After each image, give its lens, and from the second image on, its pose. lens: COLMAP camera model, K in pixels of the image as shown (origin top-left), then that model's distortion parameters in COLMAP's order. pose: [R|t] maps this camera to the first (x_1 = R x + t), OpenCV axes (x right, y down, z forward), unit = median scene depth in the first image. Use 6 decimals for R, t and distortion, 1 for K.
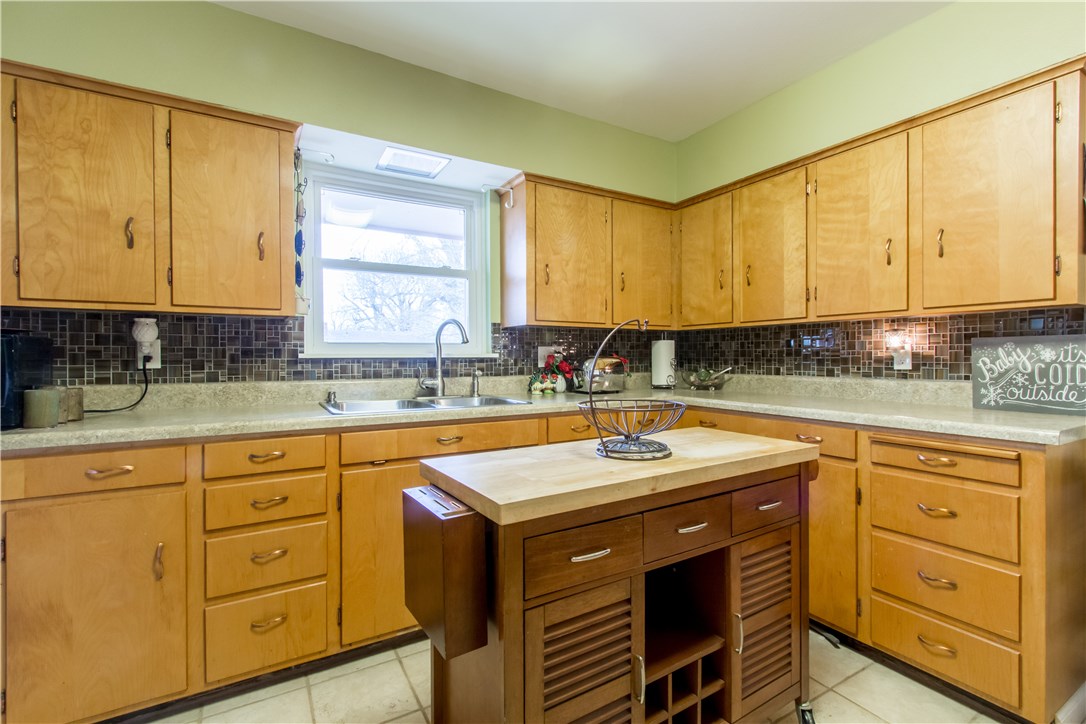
lens RADIAL K [[495.6, 0, 550.8], [0, 495.6, 358.5], [0, 0, 1]] dist [0.007457, -0.002748]
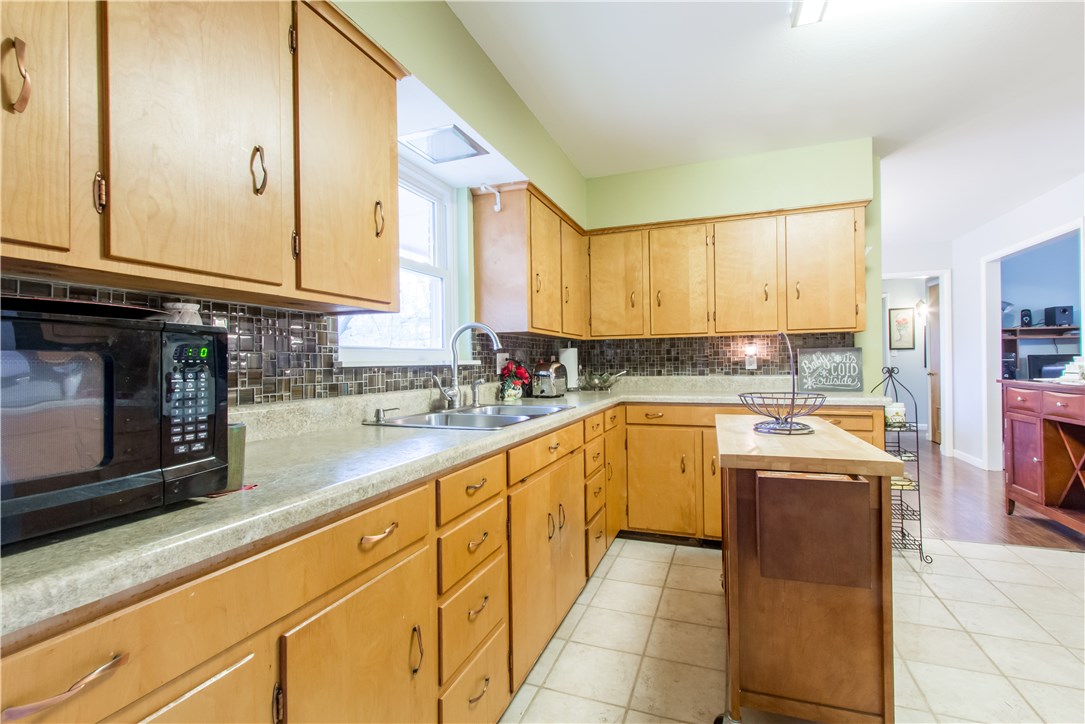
lens RADIAL K [[495.1, 0, 546.4], [0, 495.1, 362.2], [0, 0, 1]] dist [0.007457, -0.002748]
pose [[0.775464, -0.007731, 0.631344, -0.689029], [0.013648, 0.999897, -0.004520, -0.000308], [-0.631244, 0.012122, 0.775489, 0.202391]]
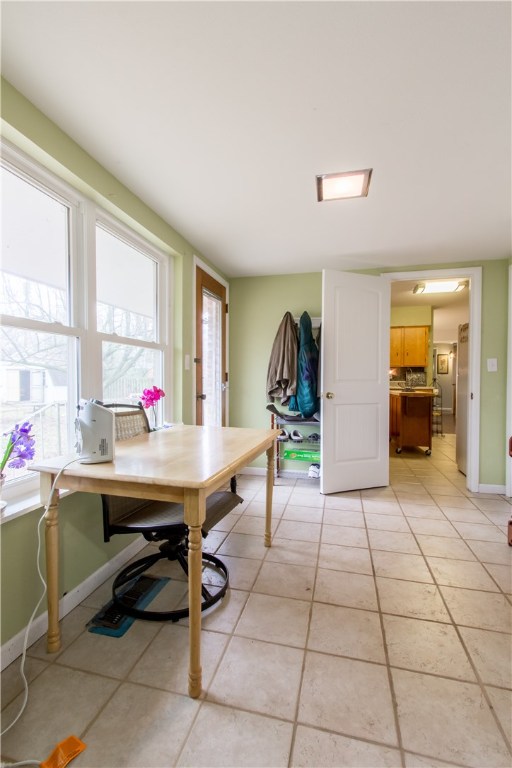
lens RADIAL K [[350.5, 0, 247.6], [0, 350.5, 381.2], [0, 0, 1]] dist [0.007457, -0.002748]
pose [[0.709018, 0.001678, 0.705189, -2.179109], [-0.006425, 0.999971, 0.004081, 0.036623], [-0.705162, -0.007424, 0.709008, -0.280322]]
